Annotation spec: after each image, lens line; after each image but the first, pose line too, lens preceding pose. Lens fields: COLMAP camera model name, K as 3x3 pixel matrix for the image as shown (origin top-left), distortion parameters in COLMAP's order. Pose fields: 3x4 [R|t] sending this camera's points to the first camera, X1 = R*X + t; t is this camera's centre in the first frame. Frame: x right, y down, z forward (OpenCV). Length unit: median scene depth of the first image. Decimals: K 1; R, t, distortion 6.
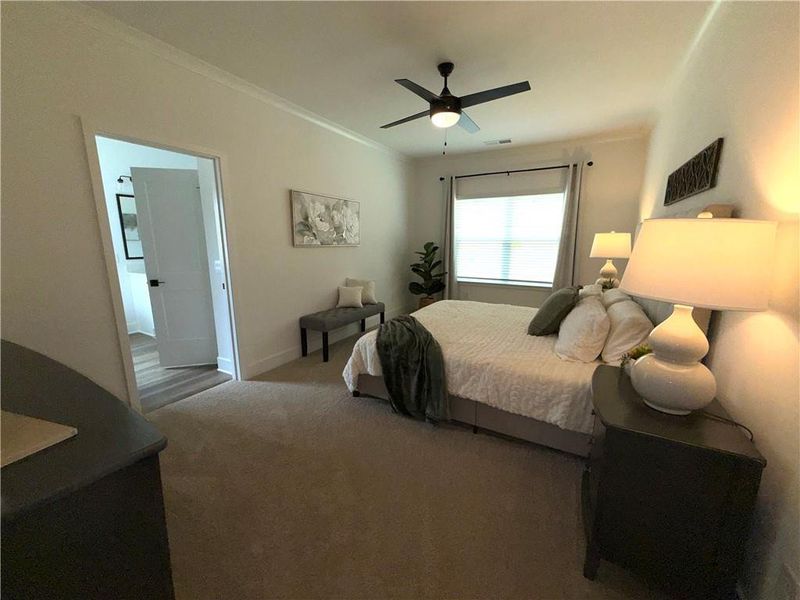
lens RADIAL K [[318.7, 0, 398.7], [0, 318.7, 299.1], [0, 0, 1]] dist [0.001777, -0.000157]
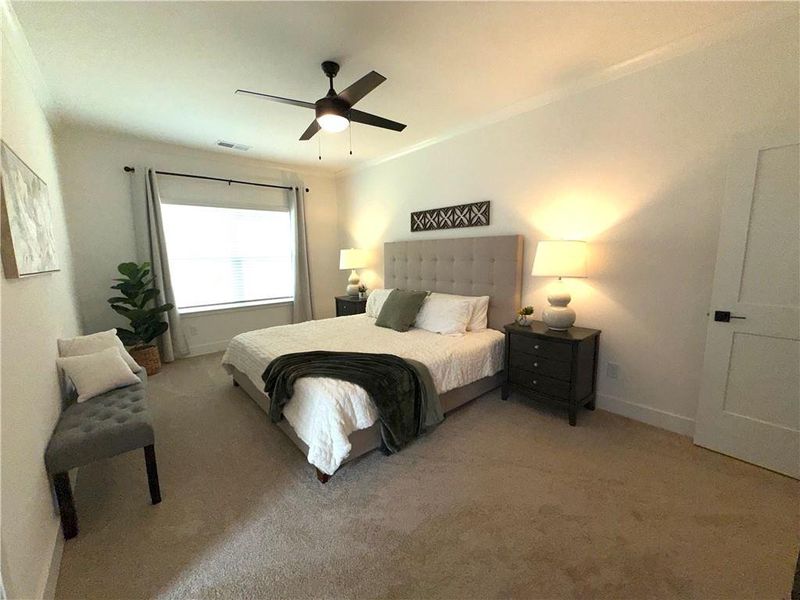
lens RADIAL K [[318.7, 0, 398.7], [0, 318.7, 299.1], [0, 0, 1]] dist [0.001777, -0.000157]
pose [[0.341043, -0.138103, 0.929848, -0.469472], [0.191851, 0.978556, 0.074972, -0.069783], [-0.920263, 0.152823, 0.360225, 0.385133]]
